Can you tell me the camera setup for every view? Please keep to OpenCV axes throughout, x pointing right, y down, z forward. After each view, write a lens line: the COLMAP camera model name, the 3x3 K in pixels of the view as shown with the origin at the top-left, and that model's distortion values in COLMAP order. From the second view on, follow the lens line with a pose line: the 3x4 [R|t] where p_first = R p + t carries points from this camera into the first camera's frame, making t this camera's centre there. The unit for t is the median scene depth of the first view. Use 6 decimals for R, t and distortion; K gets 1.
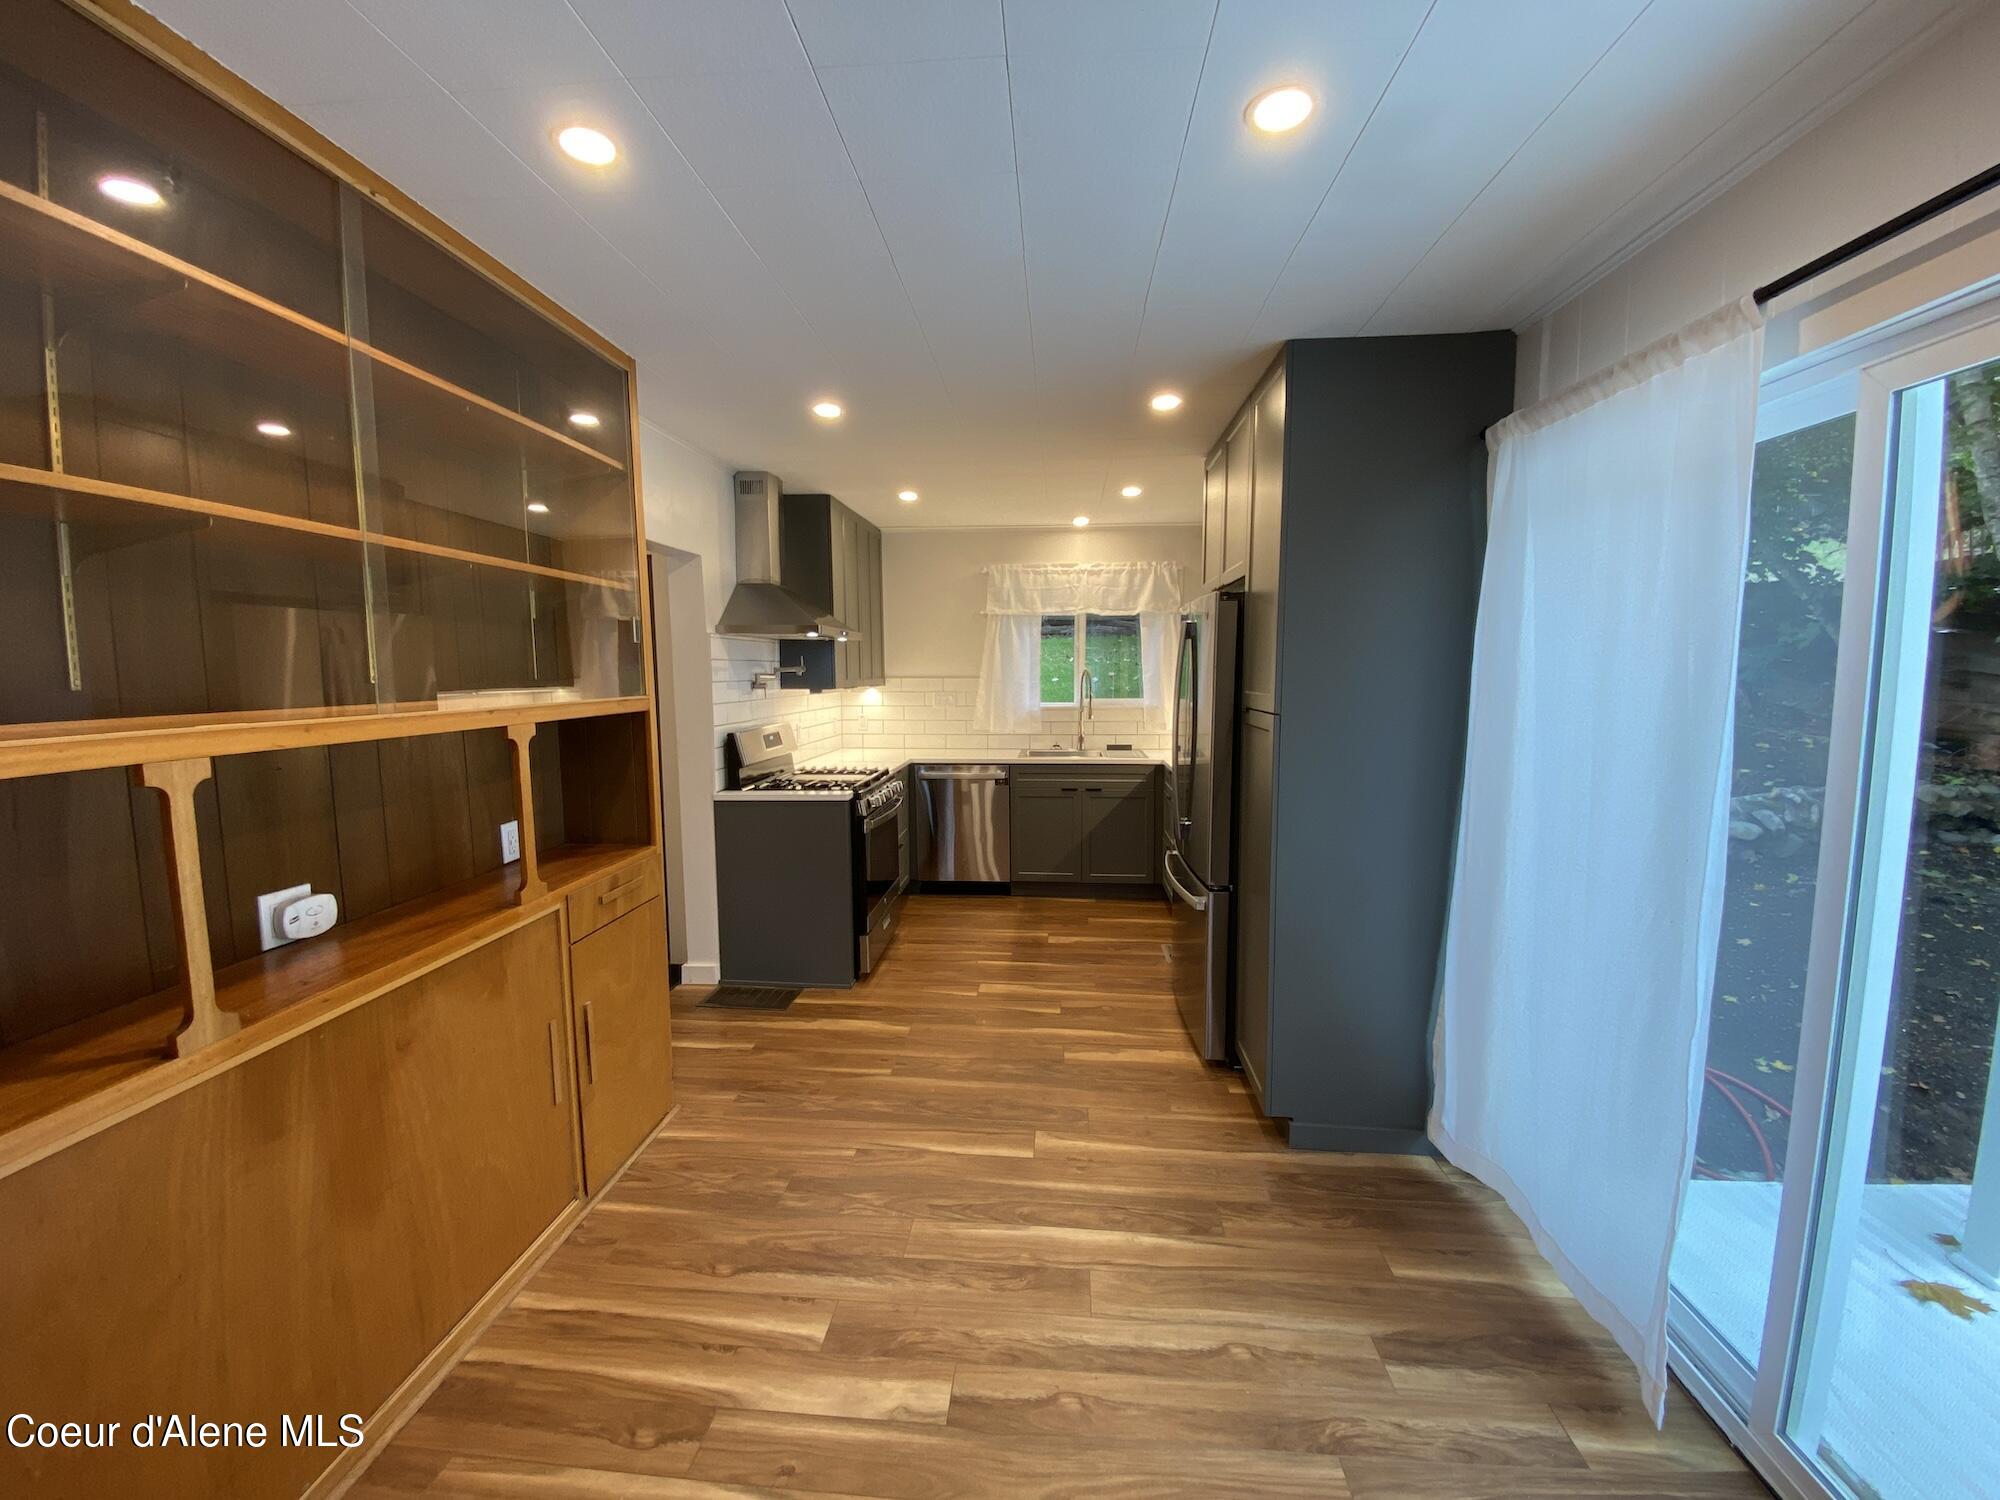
lens RADIAL K [[841.8, 0, 992.4], [0, 841.8, 748.6], [0, 0, 1]] dist [0.054225, -0.029172]
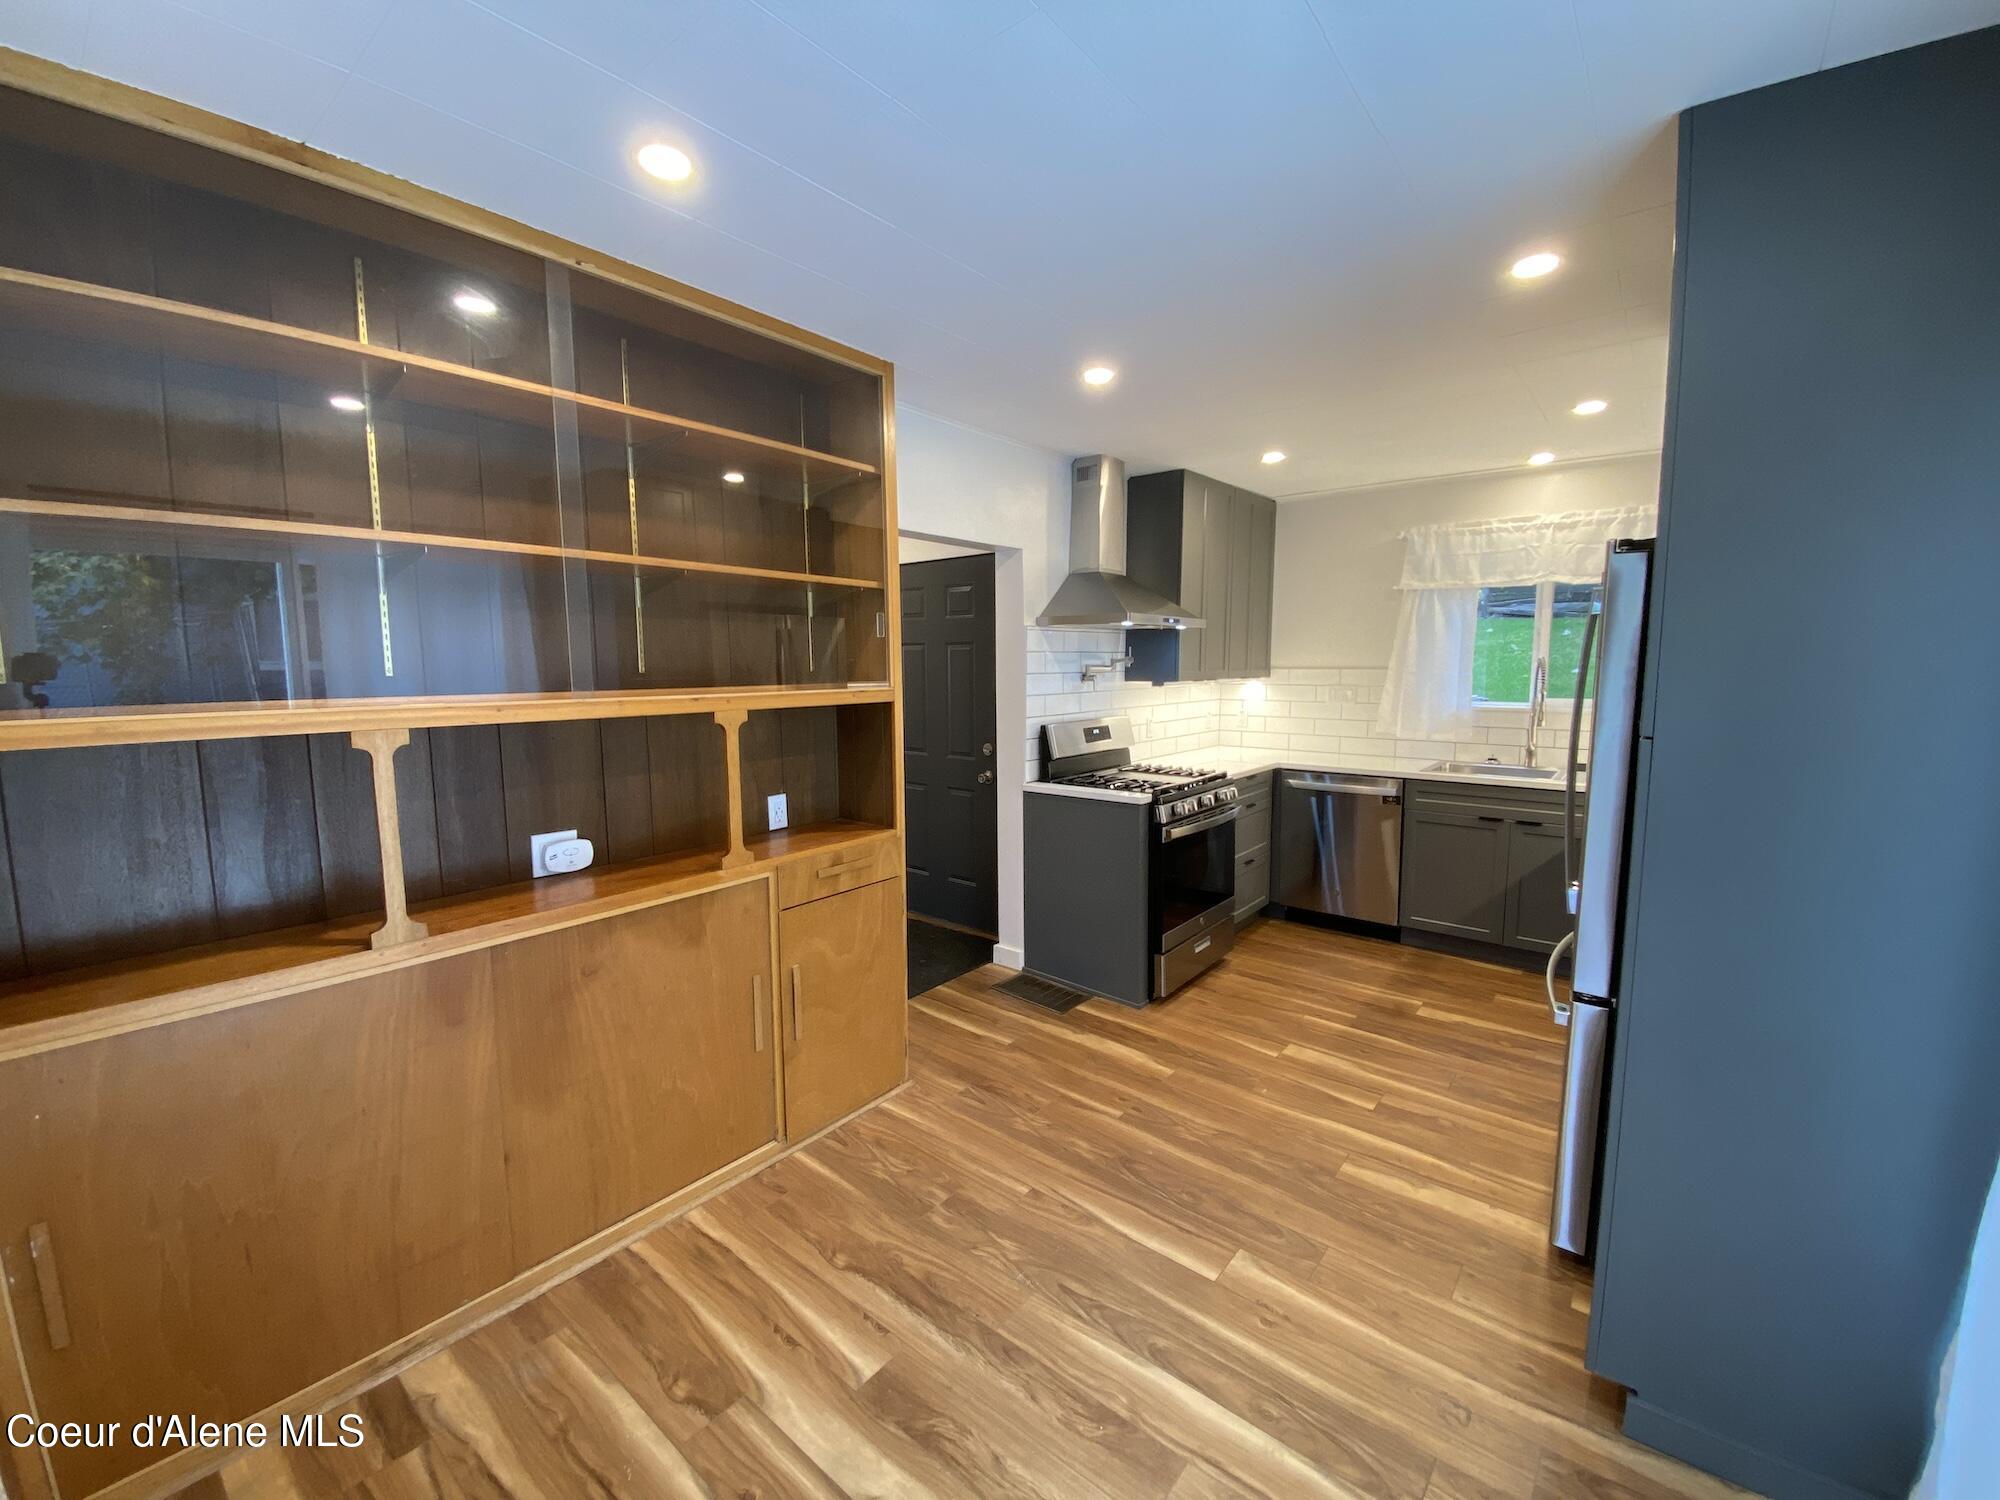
lens RADIAL K [[841.8, 0, 992.4], [0, 841.8, 748.6], [0, 0, 1]] dist [0.054225, -0.029172]
pose [[0.817992, 0.062912, -0.571778, 0.255281], [-0.054859, 0.998003, 0.031326, -0.022179], [0.572607, 0.005743, 0.819810, 0.191422]]
